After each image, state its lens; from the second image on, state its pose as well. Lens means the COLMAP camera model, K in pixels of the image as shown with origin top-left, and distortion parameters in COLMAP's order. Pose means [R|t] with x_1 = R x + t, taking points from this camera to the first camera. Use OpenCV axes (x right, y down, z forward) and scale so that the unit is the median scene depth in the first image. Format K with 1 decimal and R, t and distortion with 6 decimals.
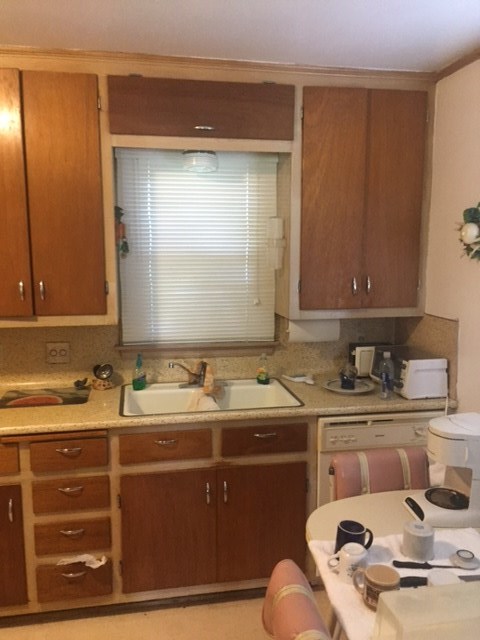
lens RADIAL K [[546.5, 0, 243.9], [0, 546.5, 317.2], [0, 0, 1]] dist [0.000738, -0.017560]
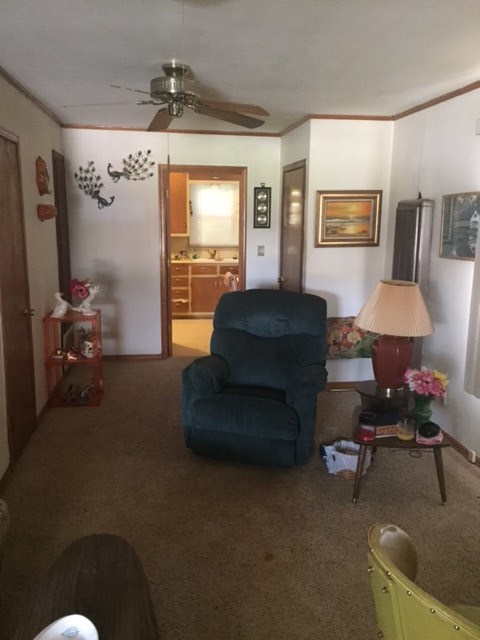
lens RADIAL K [[546.5, 0, 238.4], [0, 546.5, 323.6], [0, 0, 1]] dist [0.000738, -0.017560]
pose [[0.998767, 0.019958, -0.045461, 0.243658], [-0.016747, 0.997411, 0.069938, 0.326162], [0.046739, -0.069091, 0.996515, -2.502546]]
